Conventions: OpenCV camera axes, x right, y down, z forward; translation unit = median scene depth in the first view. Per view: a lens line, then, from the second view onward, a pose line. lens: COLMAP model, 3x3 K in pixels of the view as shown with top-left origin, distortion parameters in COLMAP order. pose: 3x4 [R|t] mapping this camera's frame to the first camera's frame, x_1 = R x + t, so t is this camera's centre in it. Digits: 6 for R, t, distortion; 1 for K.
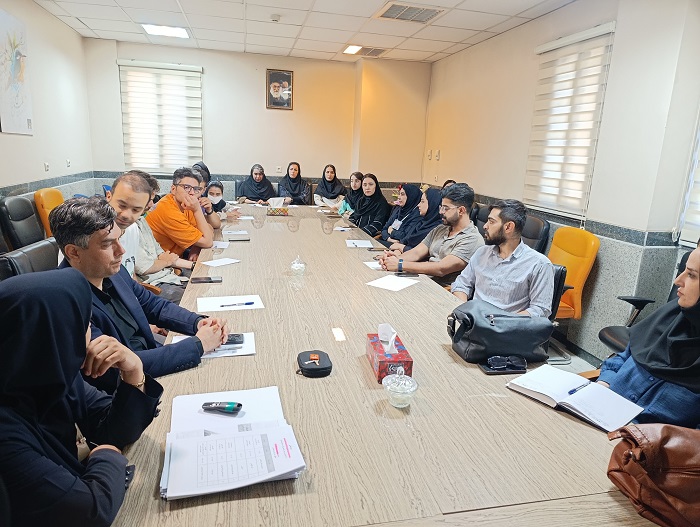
lens RADIAL K [[477.0, 0, 354.5], [0, 477.0, 264.5], [0, 0, 1]] dist [0.003386, -0.032909]
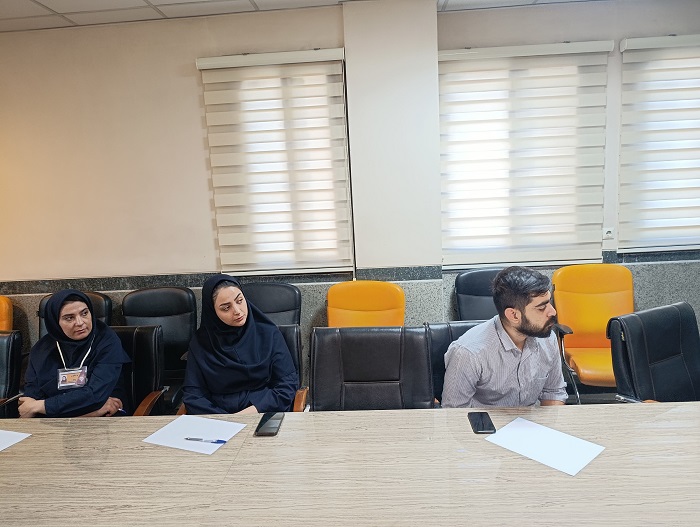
lens RADIAL K [[481.8, 0, 348.9], [0, 481.8, 257.7], [0, 0, 1]] dist [0.024526, -0.002844]
pose [[0.278320, -0.196232, 0.940229, -0.200370], [0.286513, 0.951302, 0.113731, -0.126531], [-0.916759, 0.237734, 0.320990, 0.417178]]
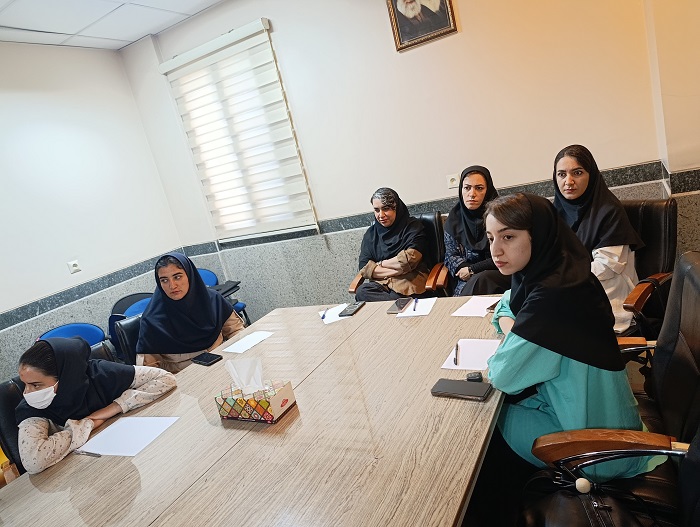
lens RADIAL K [[477.0, 0, 354.5], [0, 477.0, 264.5], [0, 0, 1]] dist [0.003386, -0.032909]
pose [[0.721498, -0.072114, -0.688651, 0.075948], [0.118205, 0.992790, 0.019880, -0.159795], [0.682252, -0.095746, 0.724820, 0.689241]]
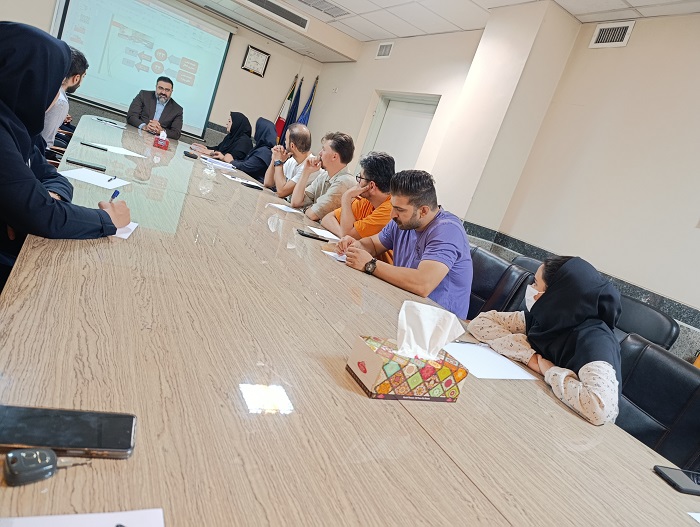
lens RADIAL K [[477.0, 0, 354.5], [0, 477.0, 264.5], [0, 0, 1]] dist [0.003386, -0.032909]
pose [[-0.891244, -0.305991, -0.334744, -0.050928], [-0.425819, 0.818608, 0.385433, -0.175531], [0.156085, 0.486055, -0.859876, 0.940858]]
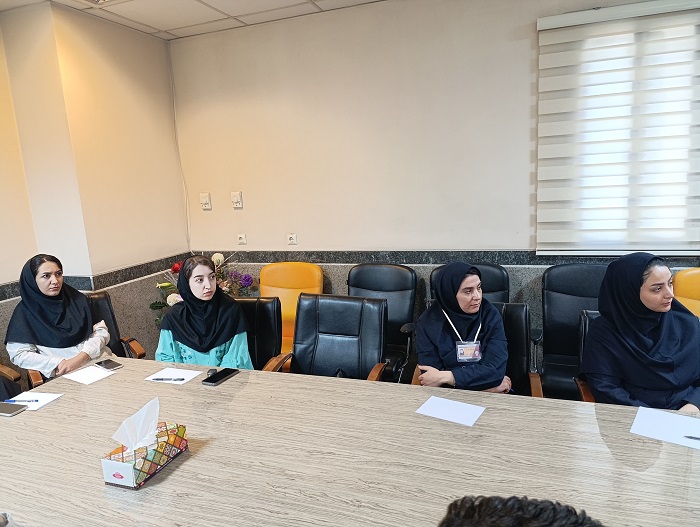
lens RADIAL K [[468.6, 0, 356.0], [0, 468.6, 266.6], [0, 0, 1]] dist [-0.003208, -0.005839]
pose [[0.524193, -0.232078, 0.819367, -0.244023], [0.275134, 0.956705, 0.094959, -0.172641], [-0.805930, 0.175659, 0.565350, 0.598447]]
